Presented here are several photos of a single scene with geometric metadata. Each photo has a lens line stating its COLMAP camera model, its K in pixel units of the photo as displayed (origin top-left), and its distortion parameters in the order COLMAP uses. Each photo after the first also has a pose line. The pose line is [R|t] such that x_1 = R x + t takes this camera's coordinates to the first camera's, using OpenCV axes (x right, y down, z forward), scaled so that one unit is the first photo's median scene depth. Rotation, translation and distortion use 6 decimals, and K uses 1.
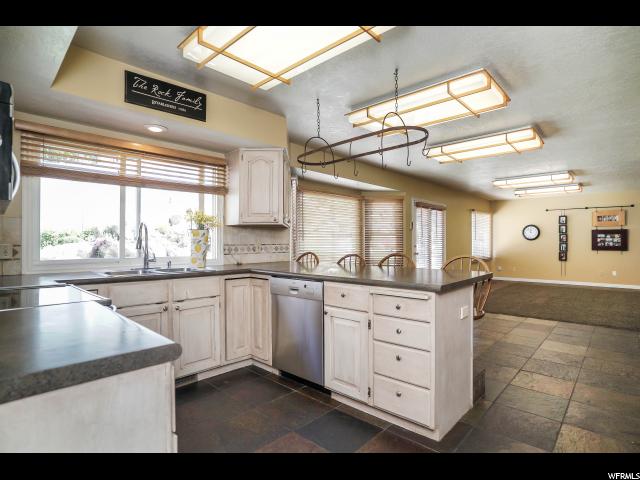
lens RADIAL K [[336.2, 0, 308.6], [0, 336.2, 241.6], [0, 0, 1]] dist [-0.059647, 0.023491]
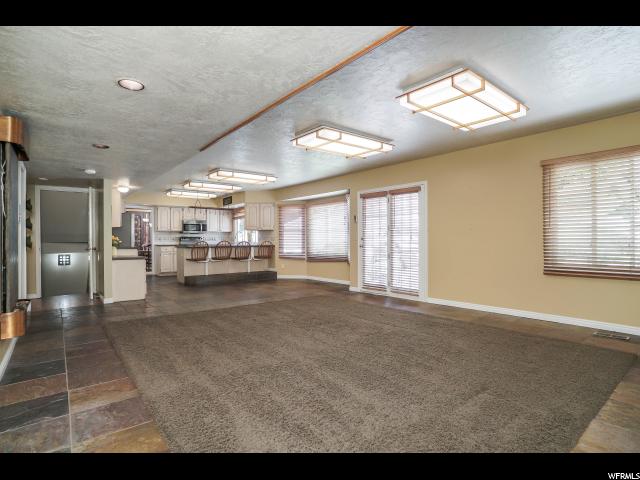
lens RADIAL K [[336.2, 0, 308.8], [0, 336.2, 238.0], [0, 0, 1]] dist [-0.059647, 0.023491]
pose [[-0.149922, -0.000372, -0.988698, 1.069729], [0.006182, 0.999980, -0.001313, 0.009933], [0.988679, -0.006309, -0.149916, 0.791732]]
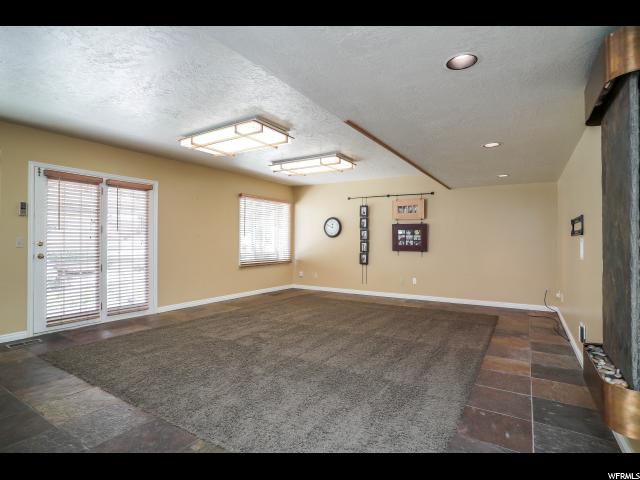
lens RADIAL K [[336.2, 0, 321.0], [0, 336.2, 241.4], [0, 0, 1]] dist [-0.059647, 0.023491]
pose [[0.978361, 0.005700, 0.206825, 0.545731], [-0.006485, 0.999974, 0.003120, 0.002990], [-0.206802, -0.004394, 0.978373, 0.263363]]
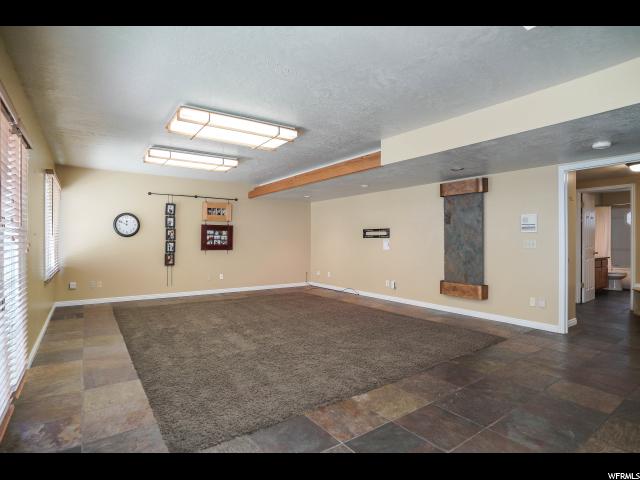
lens RADIAL K [[336.2, 0, 316.8], [0, 336.2, 239.3], [0, 0, 1]] dist [-0.059647, 0.023491]
pose [[0.192876, 0.002889, 0.981219, 0.122696], [-0.003705, 0.999991, -0.002216, 0.000693], [-0.981216, -0.003208, 0.192885, 0.568521]]
